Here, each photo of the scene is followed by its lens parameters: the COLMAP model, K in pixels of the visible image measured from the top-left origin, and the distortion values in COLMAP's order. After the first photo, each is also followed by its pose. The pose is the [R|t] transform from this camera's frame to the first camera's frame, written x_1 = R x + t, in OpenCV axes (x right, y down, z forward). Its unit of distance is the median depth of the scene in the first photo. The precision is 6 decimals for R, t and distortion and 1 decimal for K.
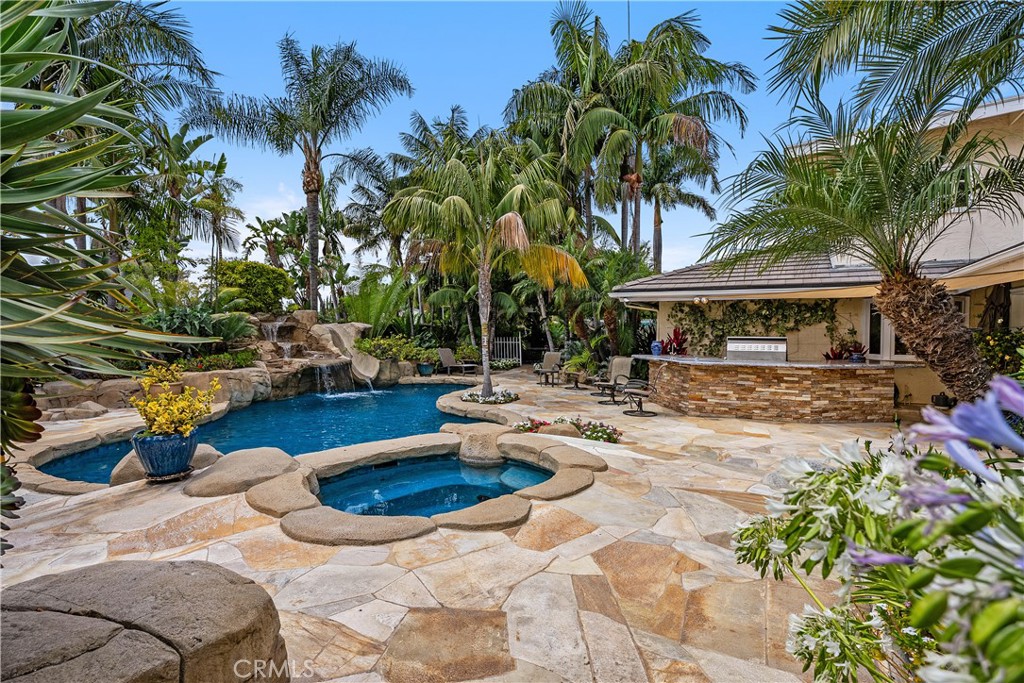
lens RADIAL K [[504.3, 0, 513.0], [0, 504.3, 336.4], [0, 0, 1]] dist [-0.000183, 0.000174]
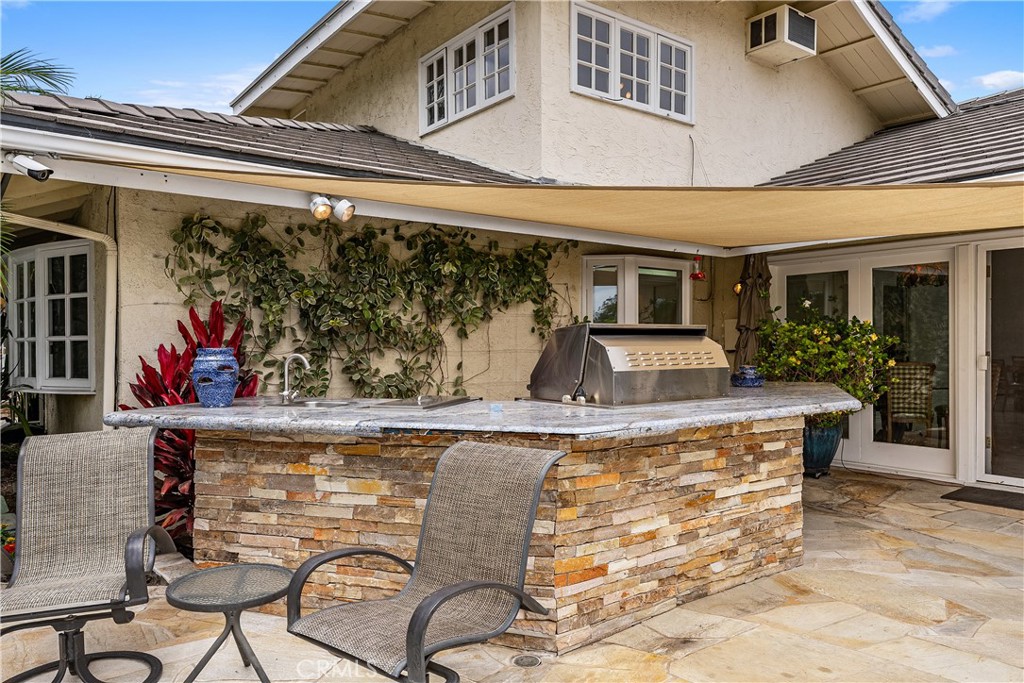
lens RADIAL K [[725.0, 0, 512.6], [0, 725.0, 344.4], [0, 0, 1]] dist [-0.004723, -0.000268]
pose [[0.410070, -0.005392, 0.912038, 0.020090], [0.013323, 0.999911, -0.000079, 0.007838], [-0.911957, 0.012183, 0.410105, 0.574089]]
